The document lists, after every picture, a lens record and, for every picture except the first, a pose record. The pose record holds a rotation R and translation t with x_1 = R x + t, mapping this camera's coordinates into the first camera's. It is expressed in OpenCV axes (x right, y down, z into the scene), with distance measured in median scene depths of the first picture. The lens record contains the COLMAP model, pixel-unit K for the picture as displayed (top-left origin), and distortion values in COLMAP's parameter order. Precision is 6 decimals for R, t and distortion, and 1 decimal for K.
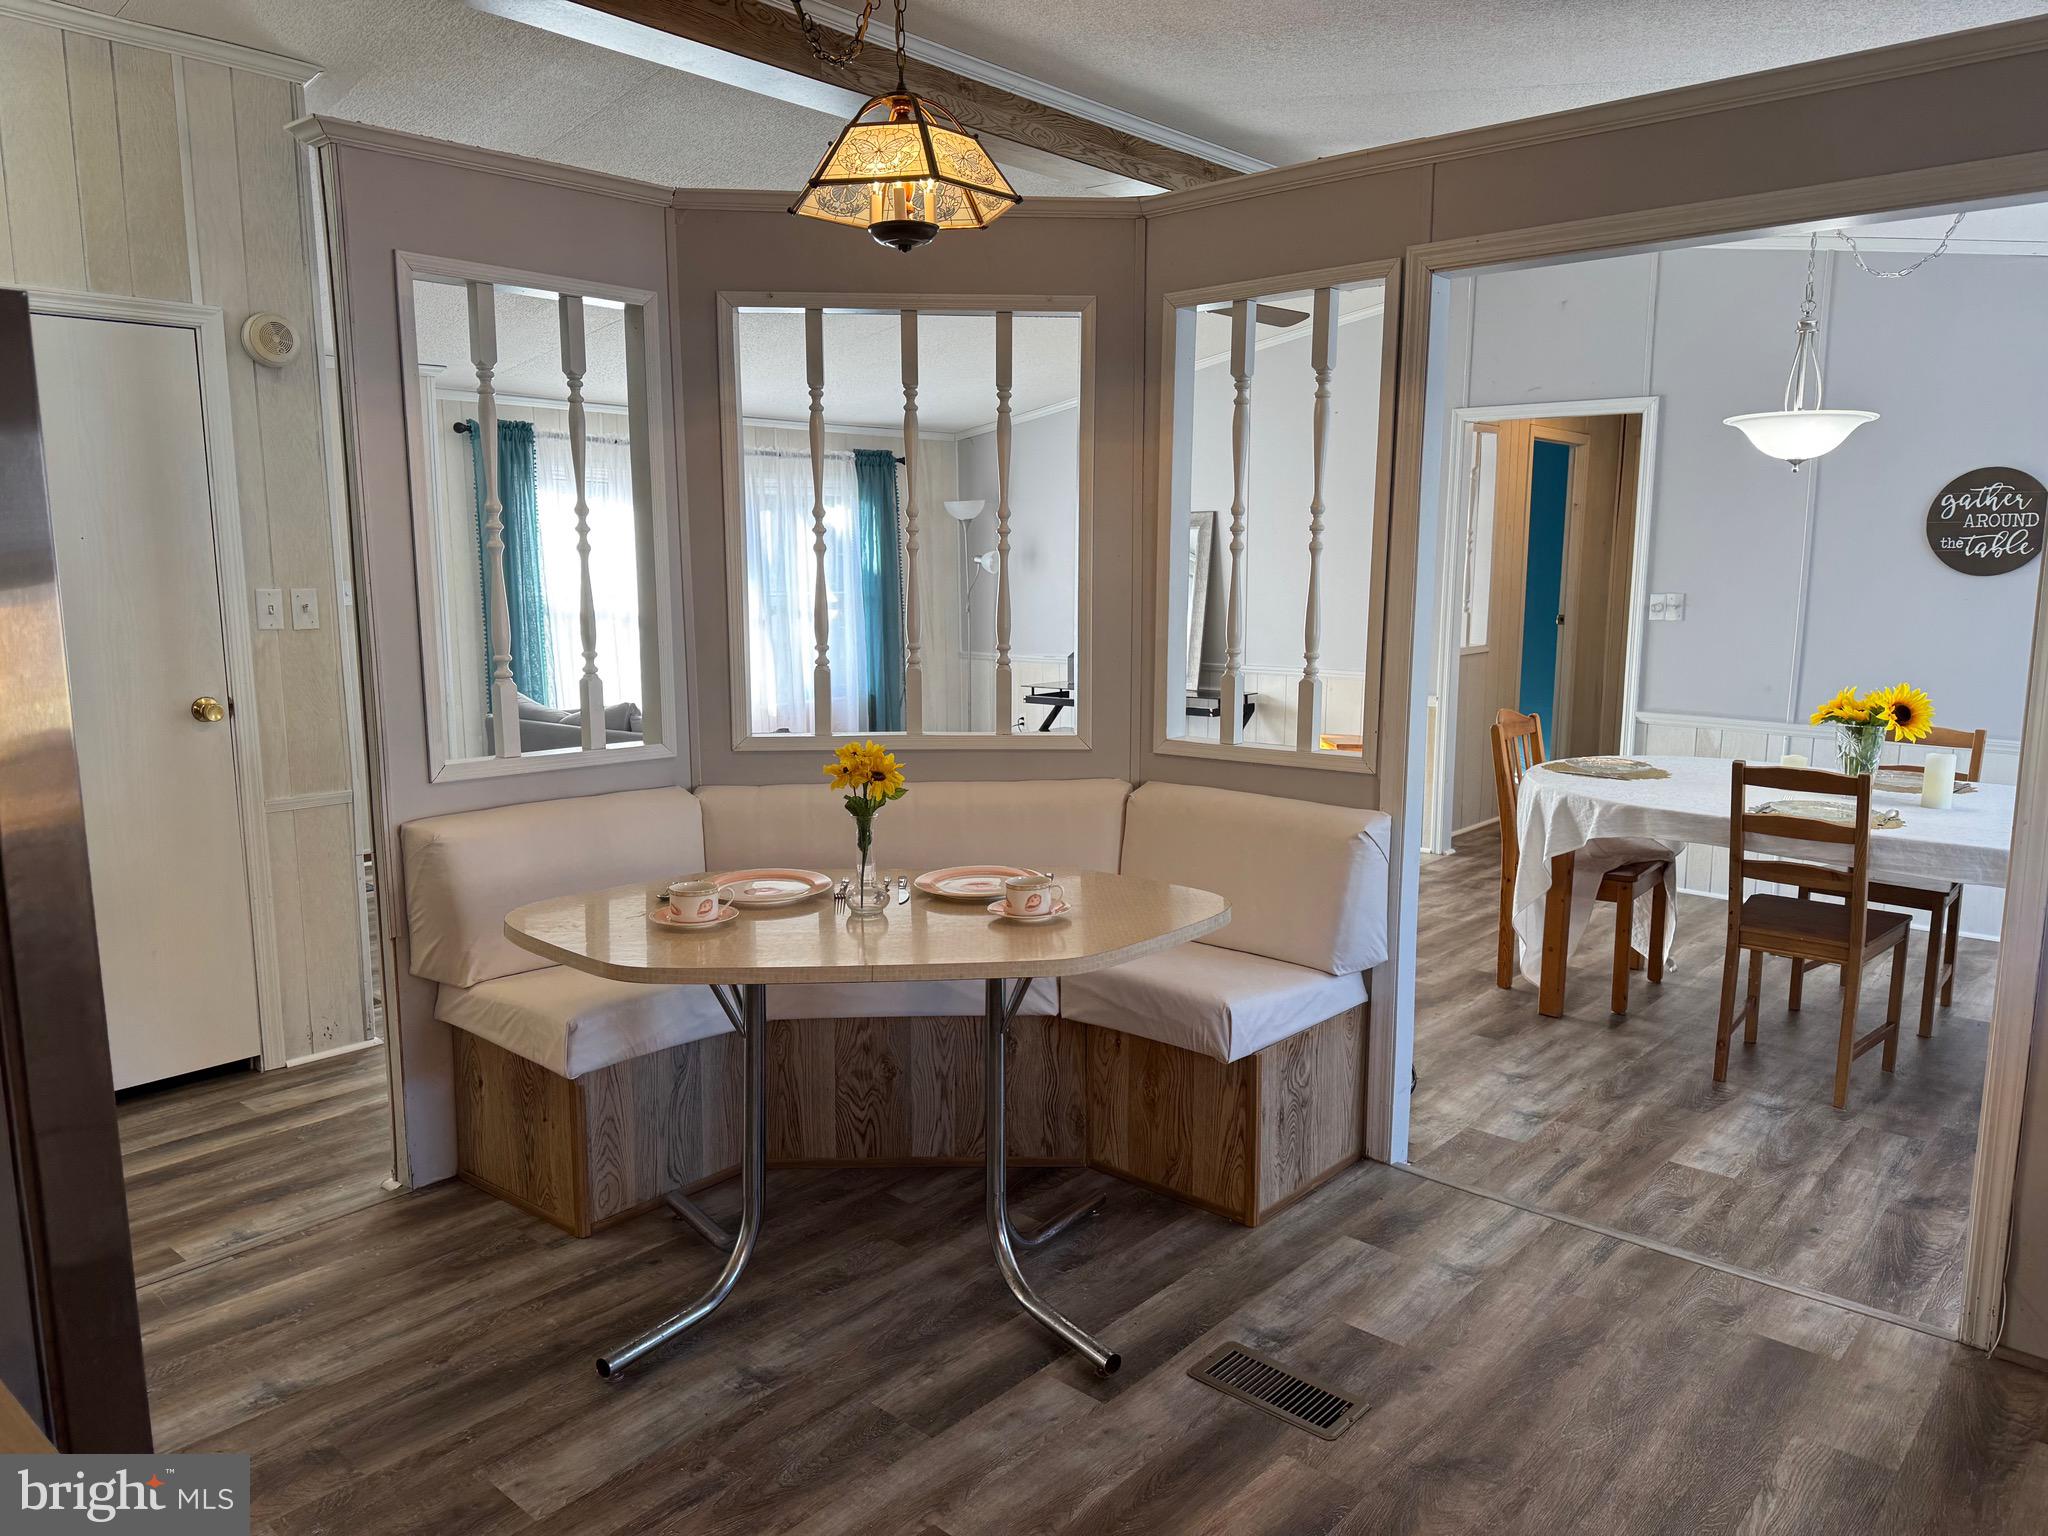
lens RADIAL K [[1451.5, 0, 1031.5], [0, 1451.5, 771.8], [0, 0, 1]] dist [0.068856, -0.081492]
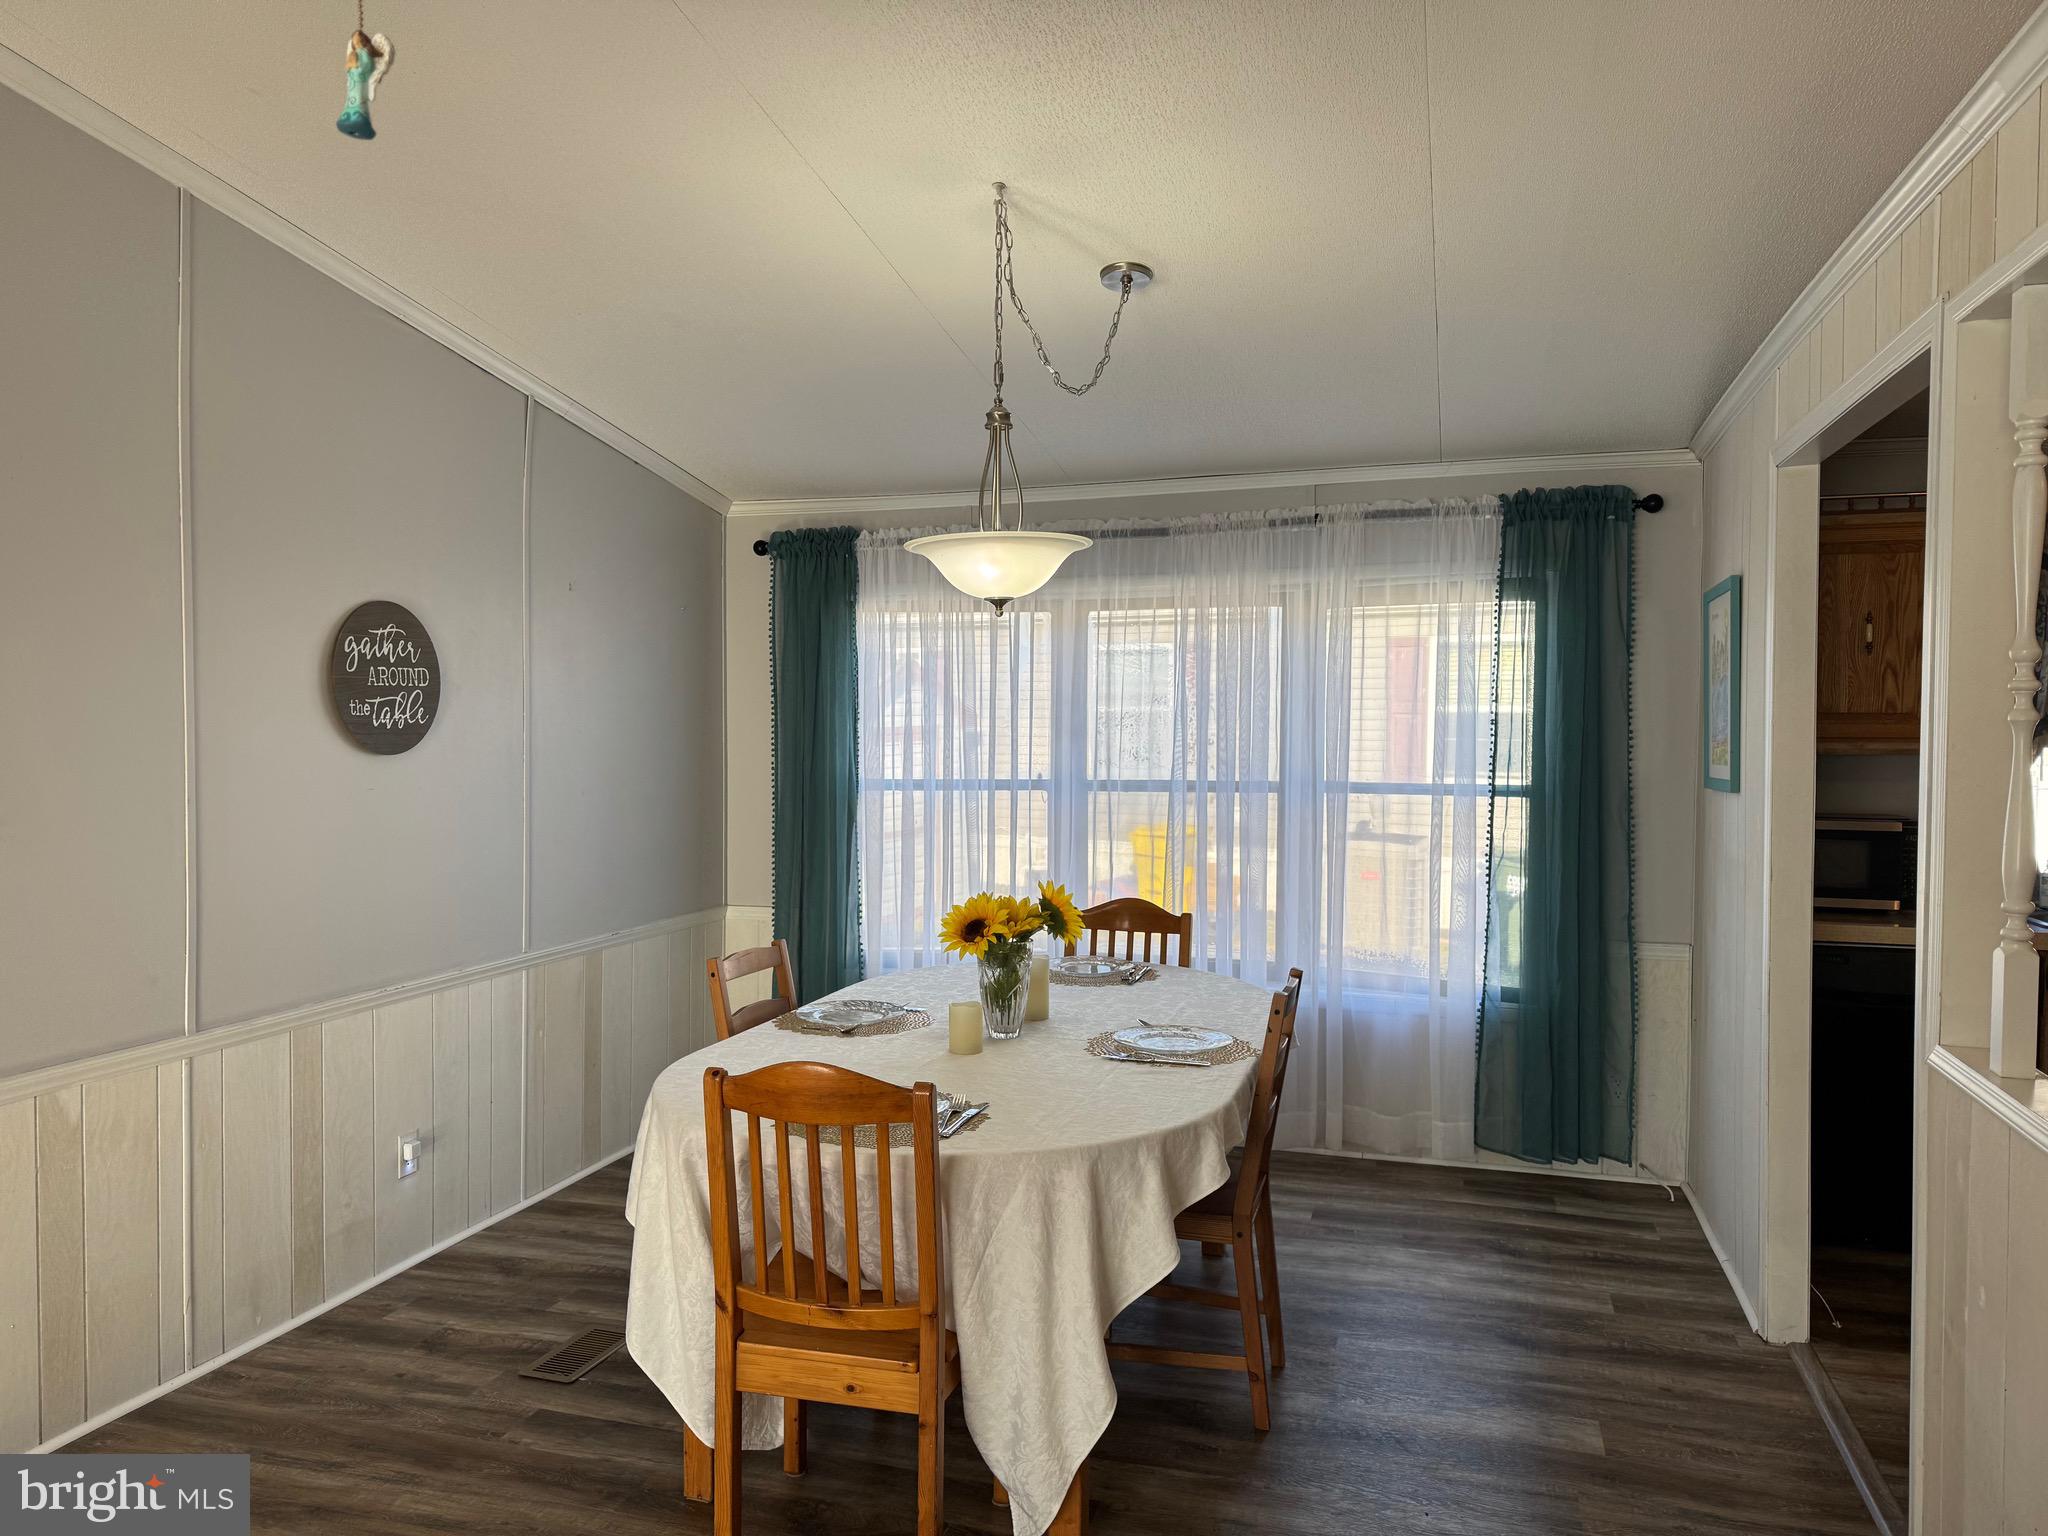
lens RADIAL K [[1405.7, 0, 1028.2], [0, 1405.7, 769.1], [0, 0, 1]] dist [0.109016, -0.154420]
pose [[-0.415626, -0.034591, 0.908878, -0.134365], [0.134192, 0.986009, 0.098892, -0.217016], [-0.899582, 0.163066, -0.405169, 1.426239]]
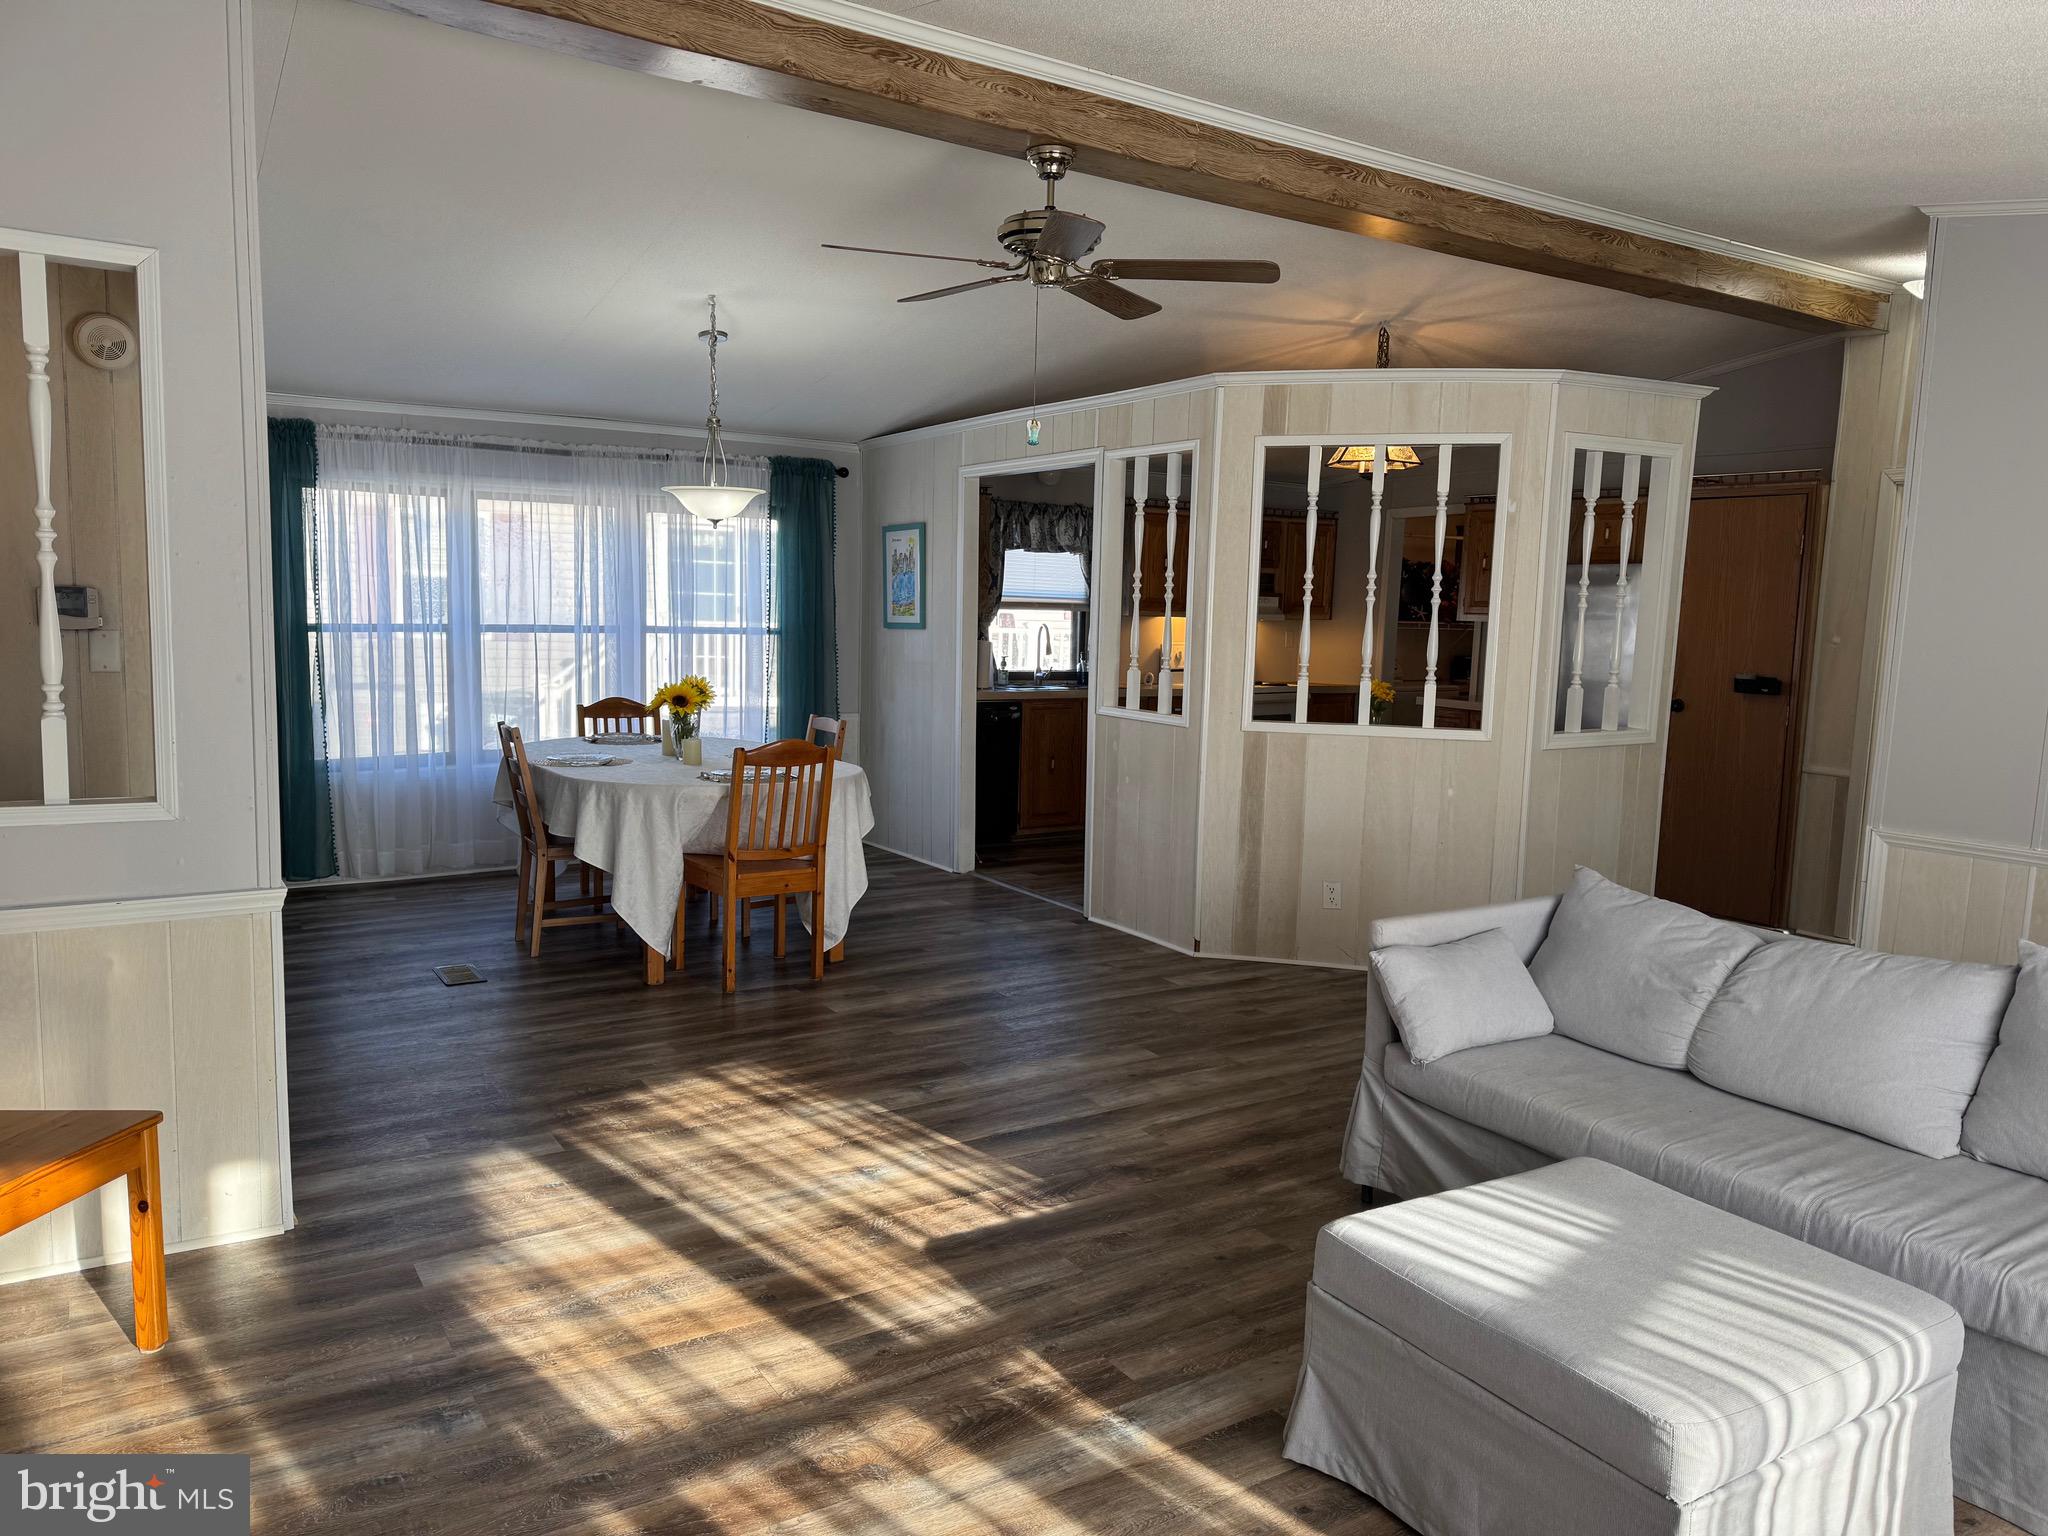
lens RADIAL K [[1418.1, 0, 1033.1], [0, 1418.1, 790.1], [0, 0, 1]] dist [0.068063, -0.102328]
pose [[-0.961433, -0.064190, 0.267444, -0.149003], [0.011267, 0.962376, 0.271488, -0.350041], [-0.274809, 0.264031, -0.924537, 2.370834]]
